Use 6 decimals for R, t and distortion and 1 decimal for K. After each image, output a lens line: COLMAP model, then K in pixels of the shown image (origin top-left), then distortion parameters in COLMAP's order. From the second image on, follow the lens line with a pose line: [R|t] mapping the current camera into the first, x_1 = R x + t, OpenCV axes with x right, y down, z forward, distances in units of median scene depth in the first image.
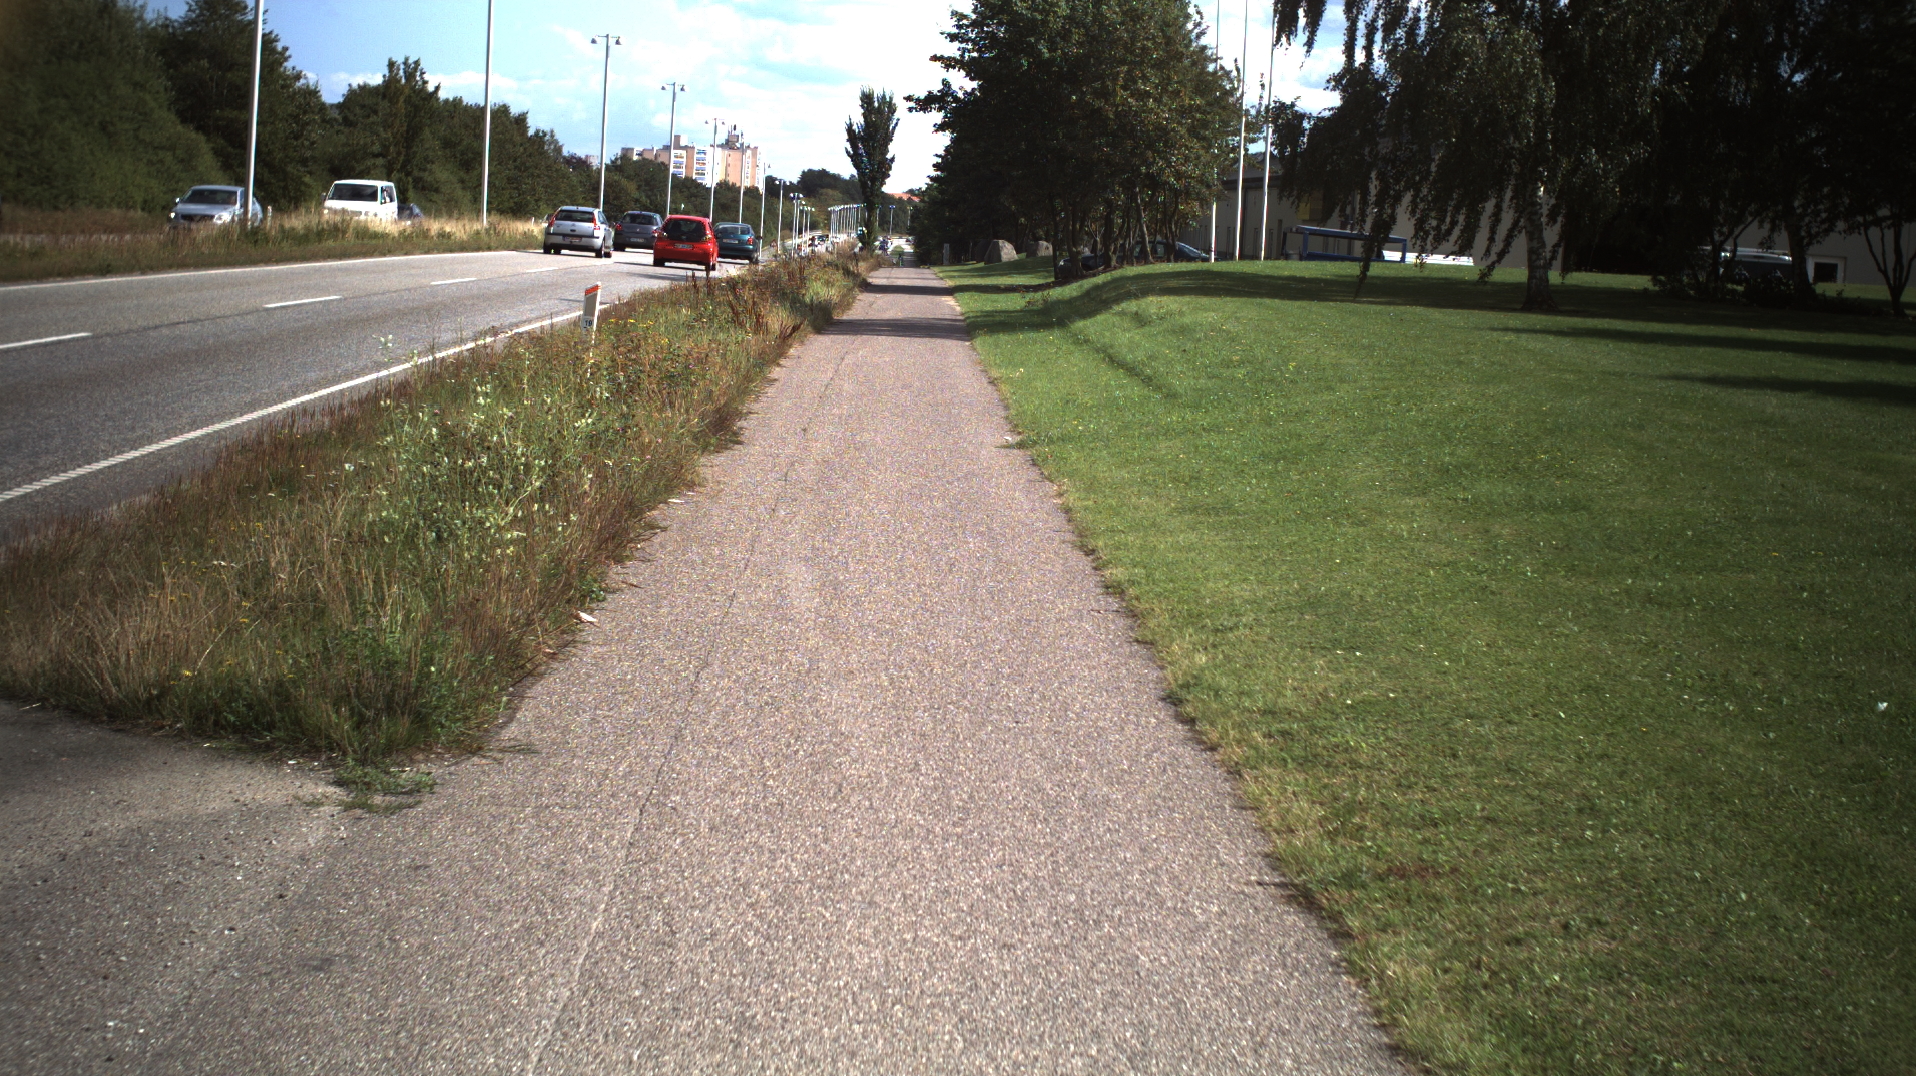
lens RADIAL K [[3546.6, 0, 964.3], [0, 3546.6, 531.3], [0, 0, 1]] dist [-0.273285, 0.000000]
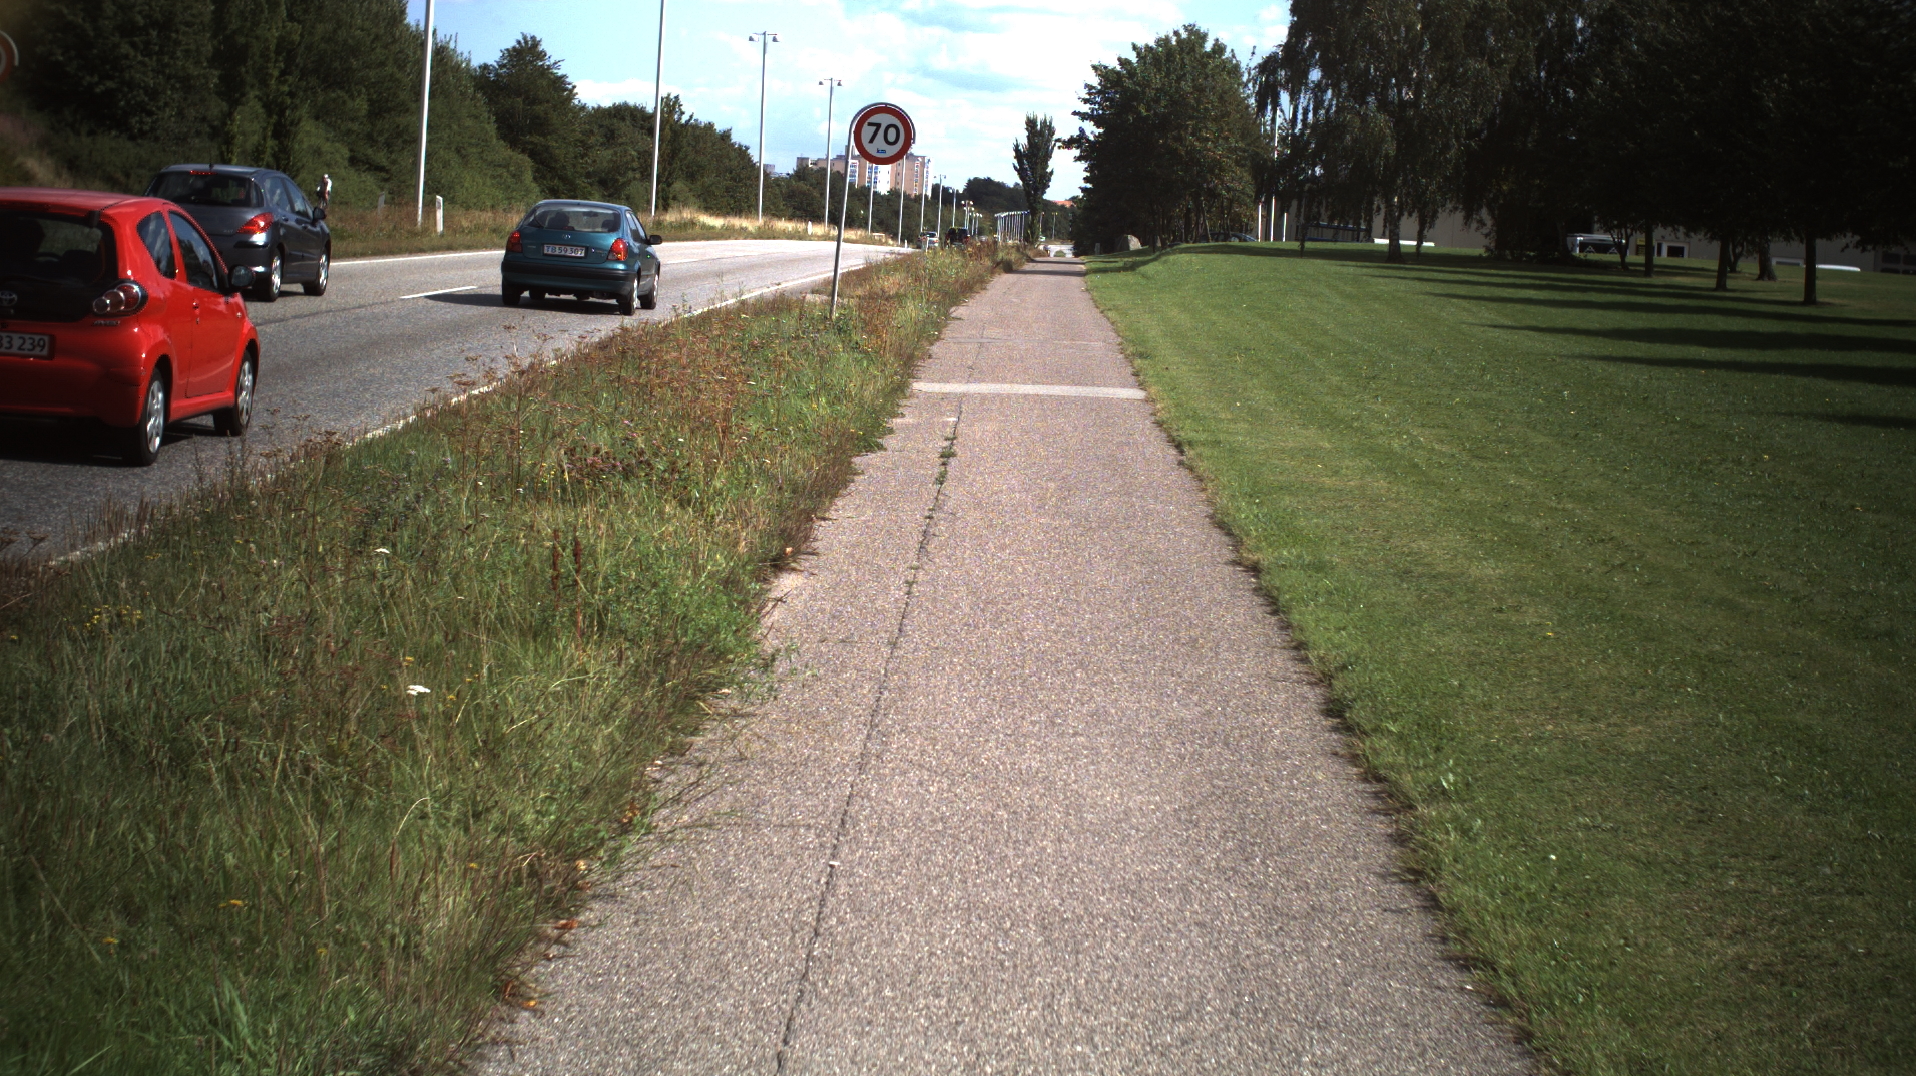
lens RADIAL K [[3546.6, 0, 956.5], [0, 3546.6, 548.1], [0, 0, 1]] dist [-0.273285, 0.000000]
pose [[0.998830, 0.002025, -0.048314, 0.015151], [-0.001897, 0.999995, 0.002677, 0.053648], [0.048319, -0.002582, 0.998829, -0.560734]]
